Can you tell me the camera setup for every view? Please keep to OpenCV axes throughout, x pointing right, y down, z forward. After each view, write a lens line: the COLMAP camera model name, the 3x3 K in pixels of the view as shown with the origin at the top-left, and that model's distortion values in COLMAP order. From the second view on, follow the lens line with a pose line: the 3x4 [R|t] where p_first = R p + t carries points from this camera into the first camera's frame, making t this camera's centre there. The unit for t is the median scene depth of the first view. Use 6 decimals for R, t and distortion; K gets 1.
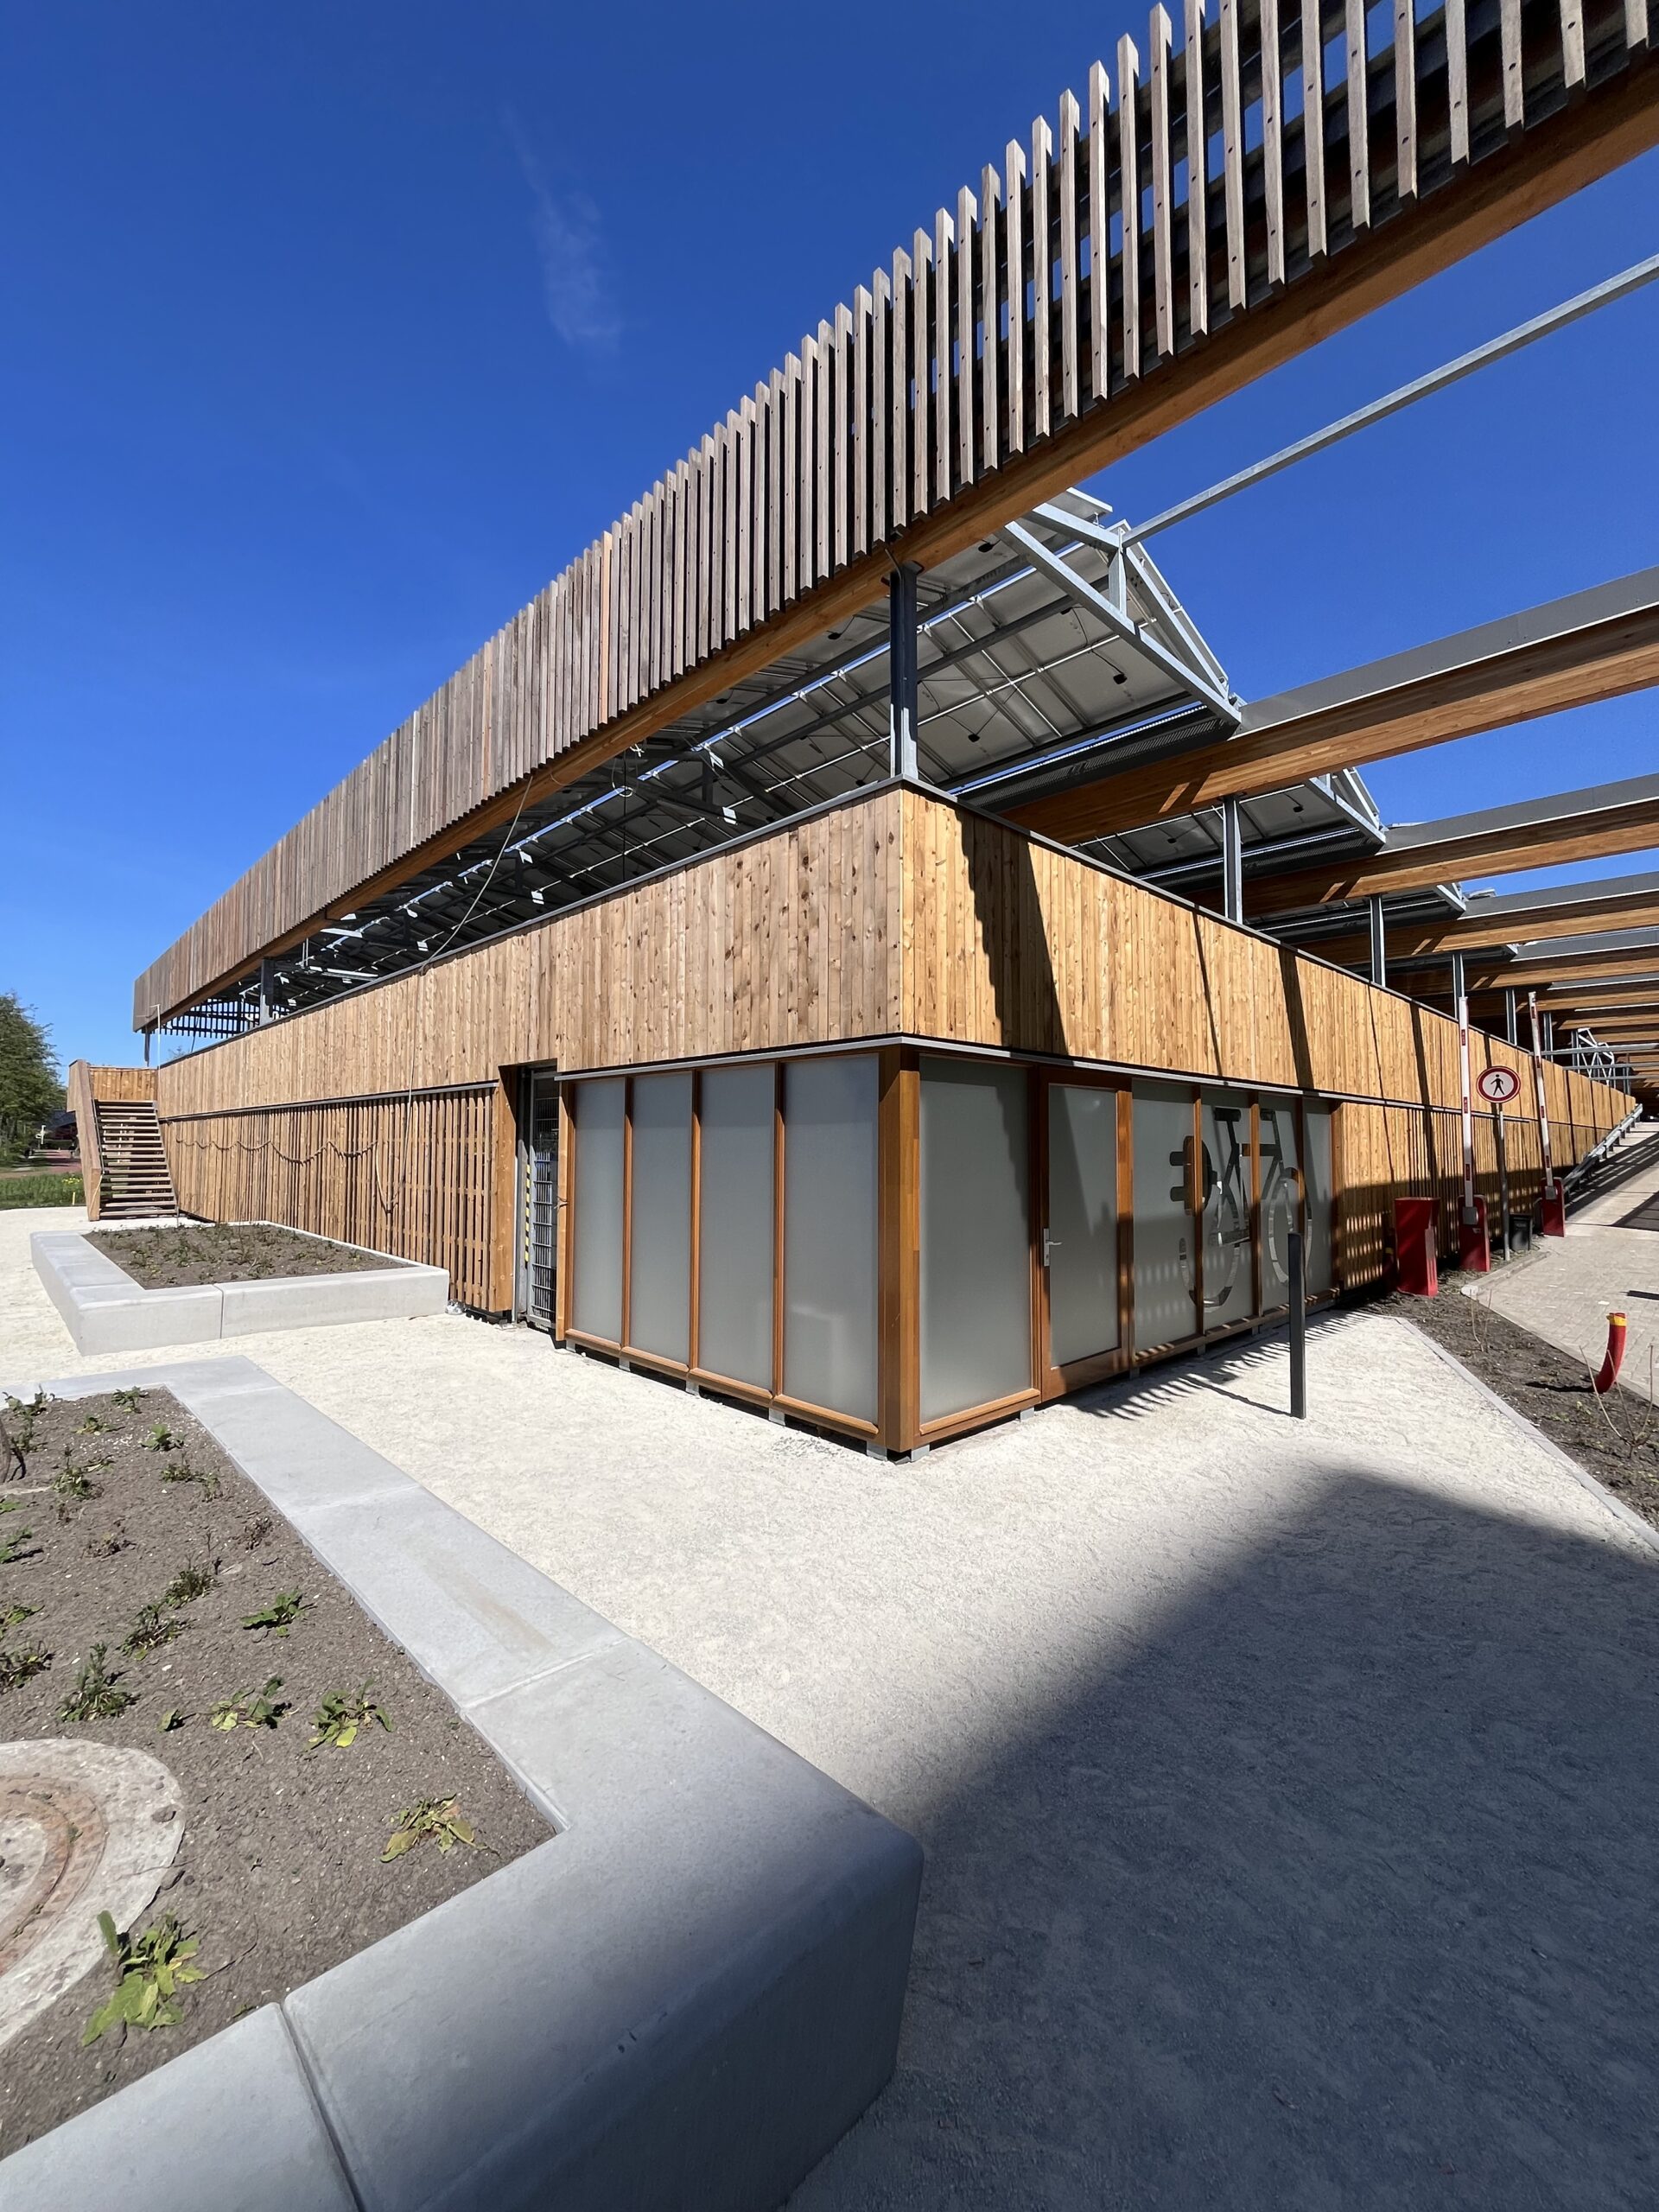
lens RADIAL K [[881.0, 0, 825.3], [0, 881.0, 1103.6], [0, 0, 1]] dist [-0.002370, -0.000809]
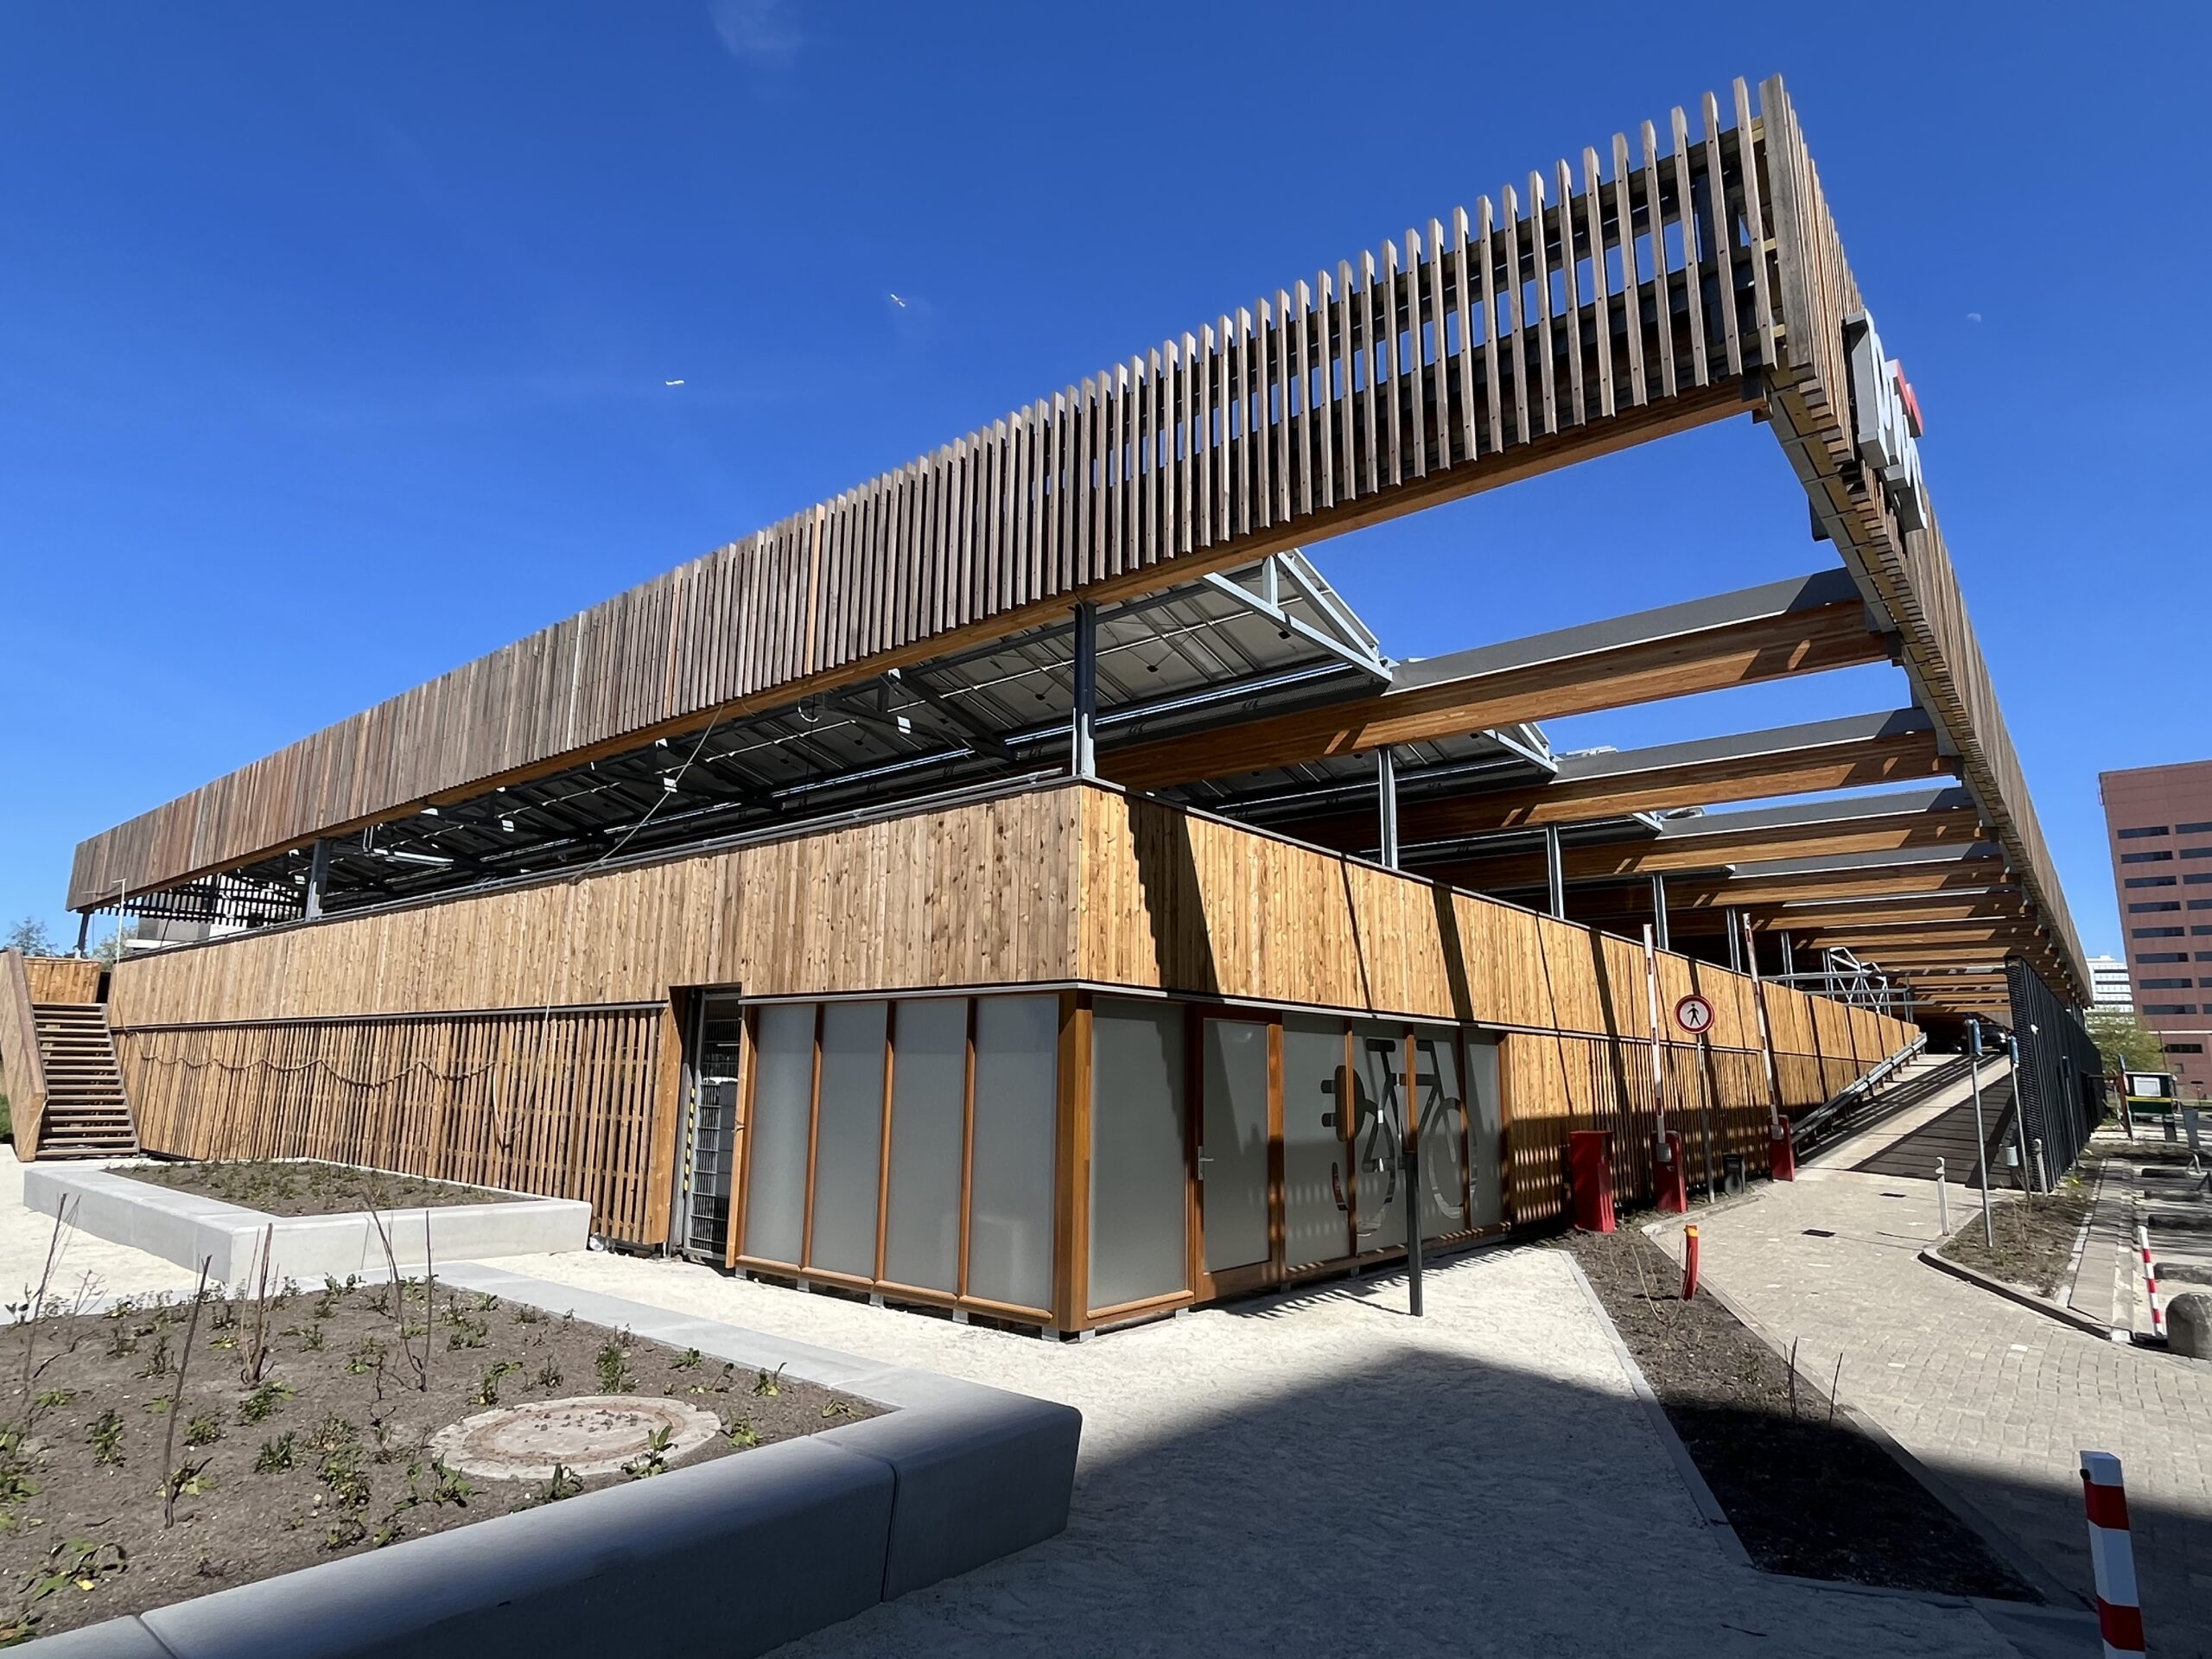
lens RADIAL K [[1195.8, 0, 1106.2], [0, 1195.8, 846.1], [0, 0, 1]] dist [0.001007, -0.003116]
pose [[0.993532, 0.030435, 0.109399, -0.043811], [-0.014789, 0.989888, -0.141080, -0.019744], [-0.112587, 0.138549, 0.983935, -0.475940]]
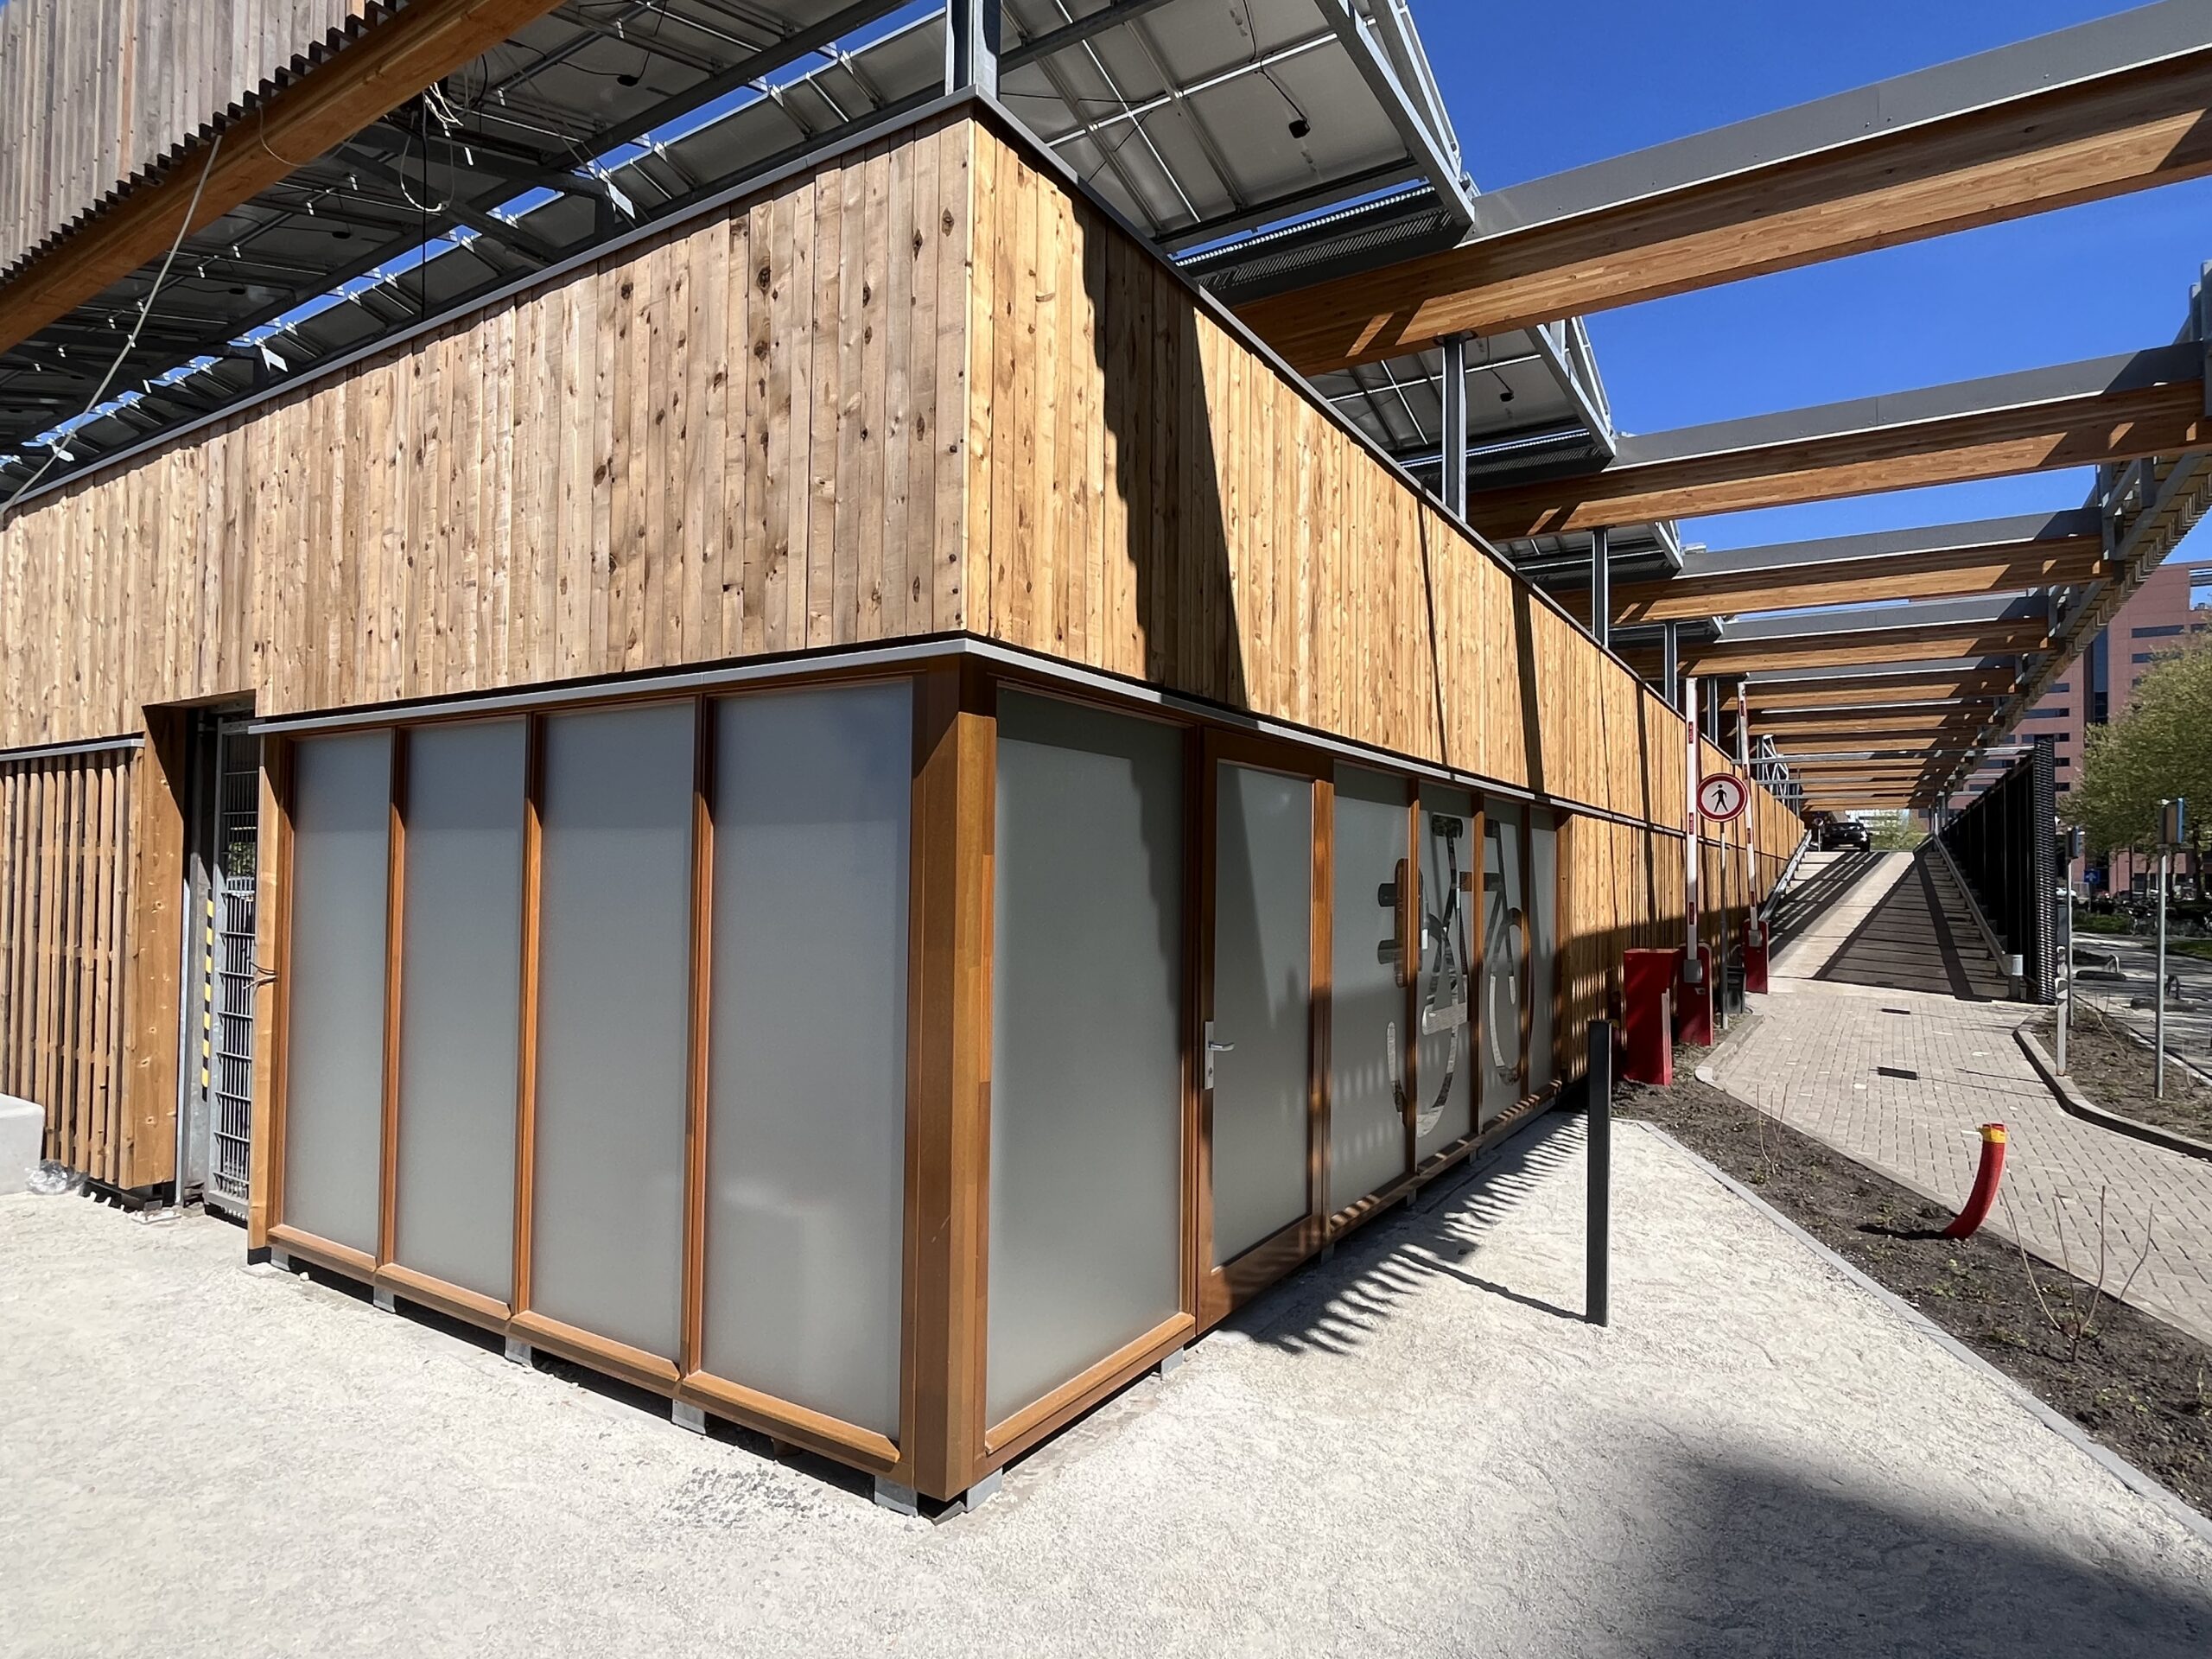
lens RADIAL K [[1195.8, 0, 1100.0], [0, 1195.8, 843.3], [0, 0, 1]] dist [0.001007, -0.003116]
pose [[0.971922, 0.014405, 0.234863, 0.005453], [-0.019895, 0.999581, 0.021025, 0.013175], [-0.234462, -0.025107, 0.971801, 0.240477]]
